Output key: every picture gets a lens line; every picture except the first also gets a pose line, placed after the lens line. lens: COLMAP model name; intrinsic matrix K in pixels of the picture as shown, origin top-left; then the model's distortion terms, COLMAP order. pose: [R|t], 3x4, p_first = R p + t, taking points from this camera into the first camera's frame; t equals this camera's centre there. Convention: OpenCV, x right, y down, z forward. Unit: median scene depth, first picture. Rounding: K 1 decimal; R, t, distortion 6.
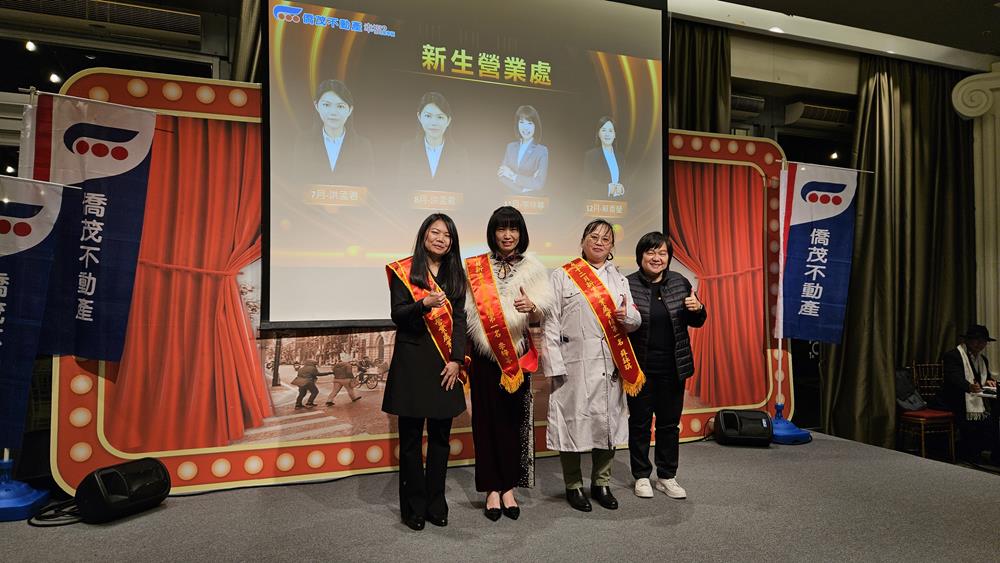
lens RADIAL K [[680.5, 0, 499.9], [0, 680.5, 278.3], [0, 0, 1]] dist [0.026606, -0.016778]
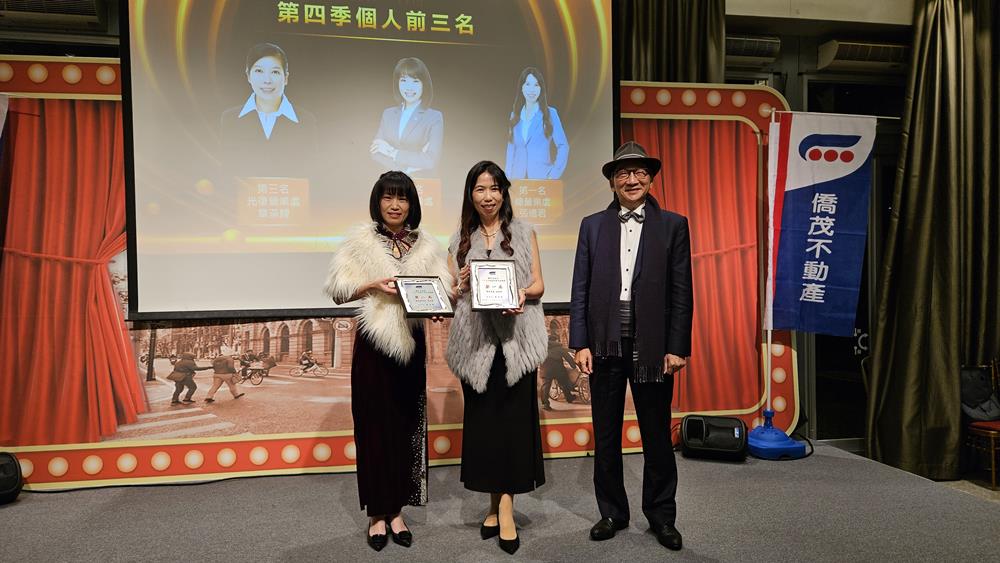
lens RADIAL K [[680.5, 0, 498.6], [0, 680.5, 288.7], [0, 0, 1]] dist [0.026606, -0.016778]
pose [[0.978791, -0.011574, -0.204532, 0.285084], [0.017601, 0.999462, 0.027677, 0.011298], [0.204102, -0.030690, 0.978468, 0.149495]]
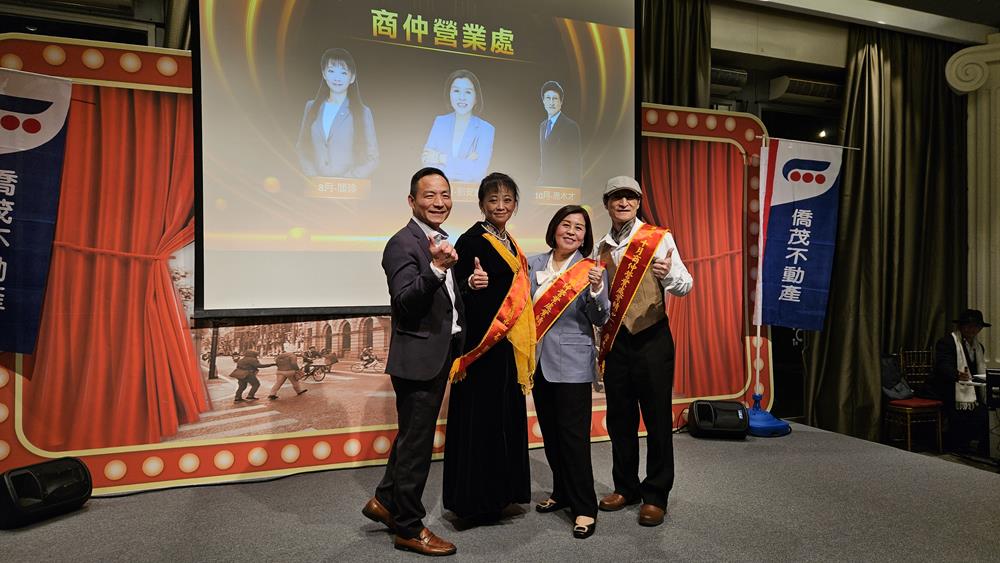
lens RADIAL K [[680.5, 0, 496.2], [0, 680.5, 282.8], [0, 0, 1]] dist [0.026606, -0.016778]
pose [[0.999995, -0.002272, 0.002034, 0.047962], [0.002212, 0.999584, 0.028760, 0.000966], [-0.002098, -0.028755, 0.999584, 0.060139]]
